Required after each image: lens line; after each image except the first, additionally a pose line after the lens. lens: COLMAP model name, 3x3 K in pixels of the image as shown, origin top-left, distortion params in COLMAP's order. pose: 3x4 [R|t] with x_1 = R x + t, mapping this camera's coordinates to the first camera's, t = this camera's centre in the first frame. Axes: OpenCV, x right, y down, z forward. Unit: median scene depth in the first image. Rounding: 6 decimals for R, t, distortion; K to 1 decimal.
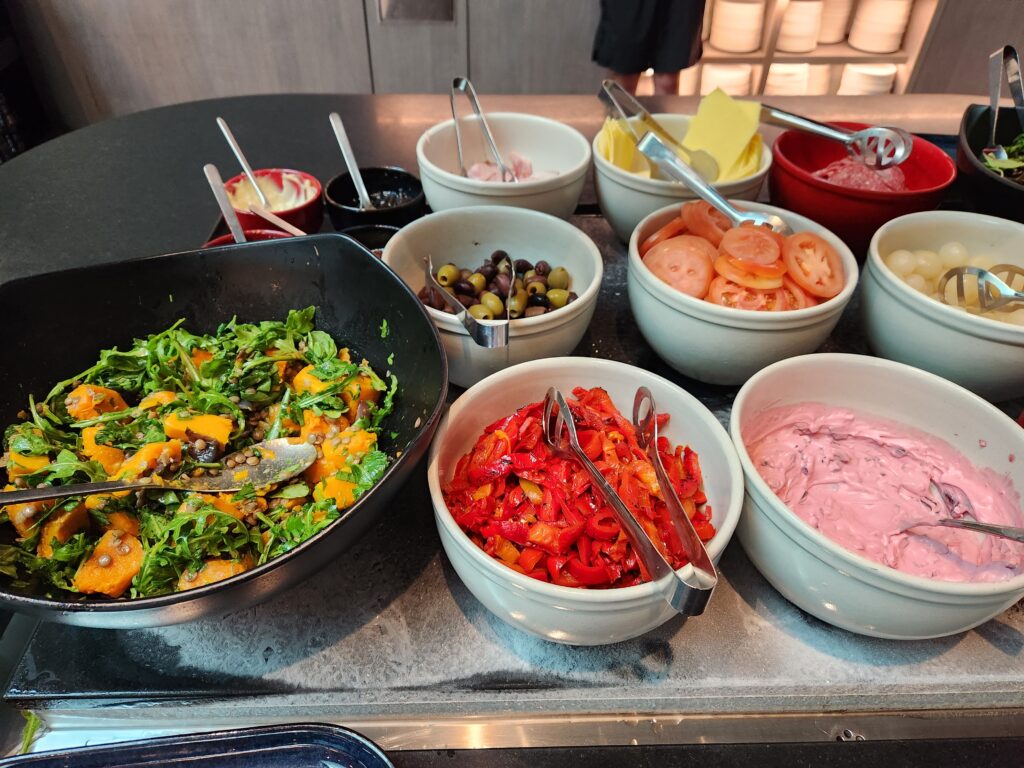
lens RADIAL K [[691.4, 0, 511.4], [0, 691.4, 377.7], [0, 0, 1]] dist [0.033671, -0.020872]
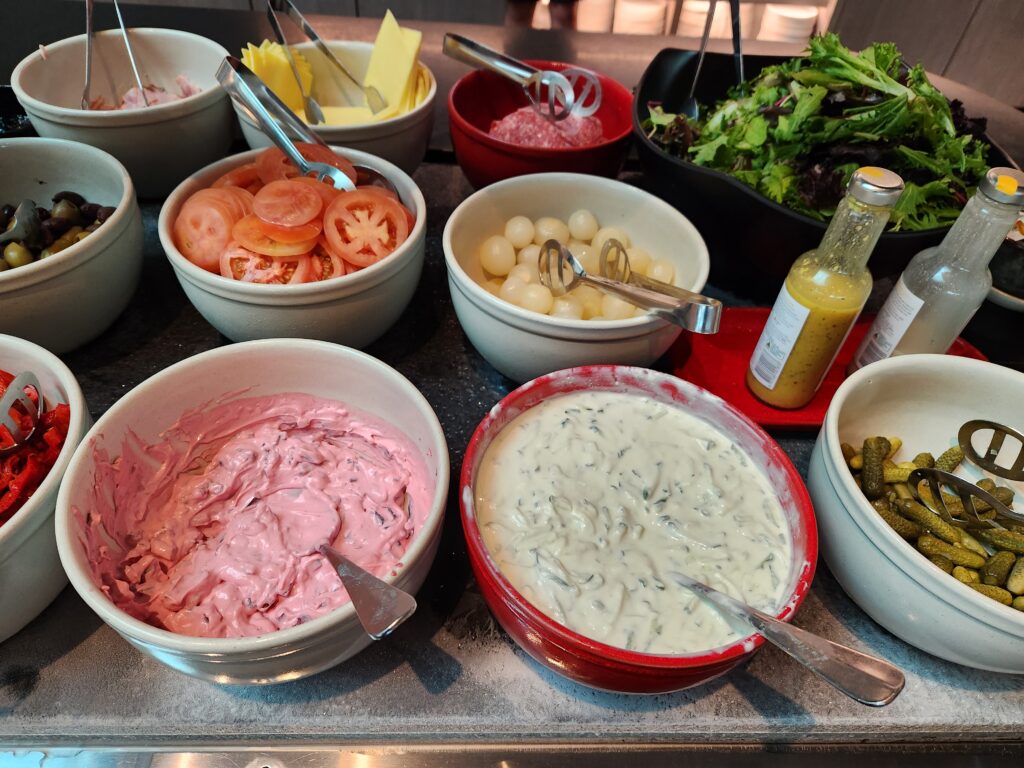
lens RADIAL K [[691.4, 0, 508.0], [0, 691.4, 387.2], [0, 0, 1]] dist [0.033671, -0.020872]
pose [[0.998901, 0.039127, 0.025799, 0.628251], [-0.041402, 0.994665, 0.094487, -0.059832], [-0.021965, -0.095451, 0.995192, 0.132140]]
